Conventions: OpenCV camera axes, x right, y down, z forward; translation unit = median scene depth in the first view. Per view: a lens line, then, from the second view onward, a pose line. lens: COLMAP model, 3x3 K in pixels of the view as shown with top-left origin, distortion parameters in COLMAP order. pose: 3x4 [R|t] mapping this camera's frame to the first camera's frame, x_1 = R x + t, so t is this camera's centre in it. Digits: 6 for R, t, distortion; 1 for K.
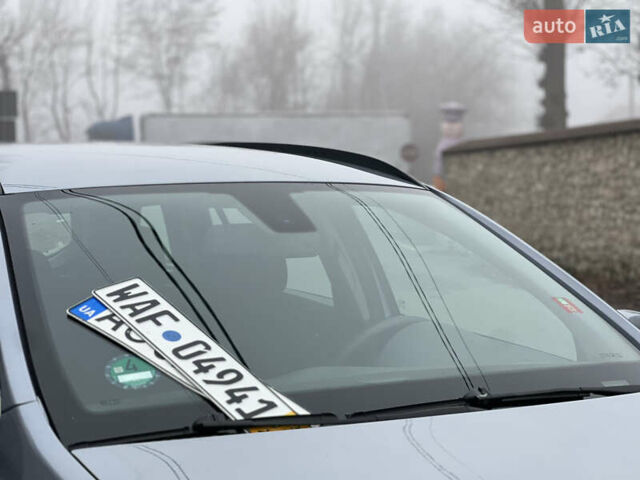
lens RADIAL K [[1469.9, 0, 319.8], [0, 1469.9, 240.3], [0, 0, 1]] dist [0.221571, 0.000000]
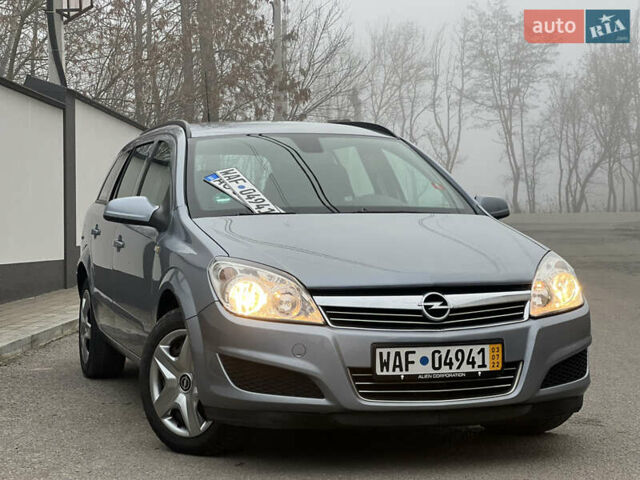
lens RADIAL K [[1469.9, 0, 322.3], [0, 1469.9, 234.7], [0, 0, 1]] dist [0.221571, 0.000000]
pose [[0.971174, 0.002555, -0.238360, 0.622158], [-0.008614, 0.999666, -0.024382, 0.202748], [0.238218, 0.025733, 0.970871, -1.381619]]
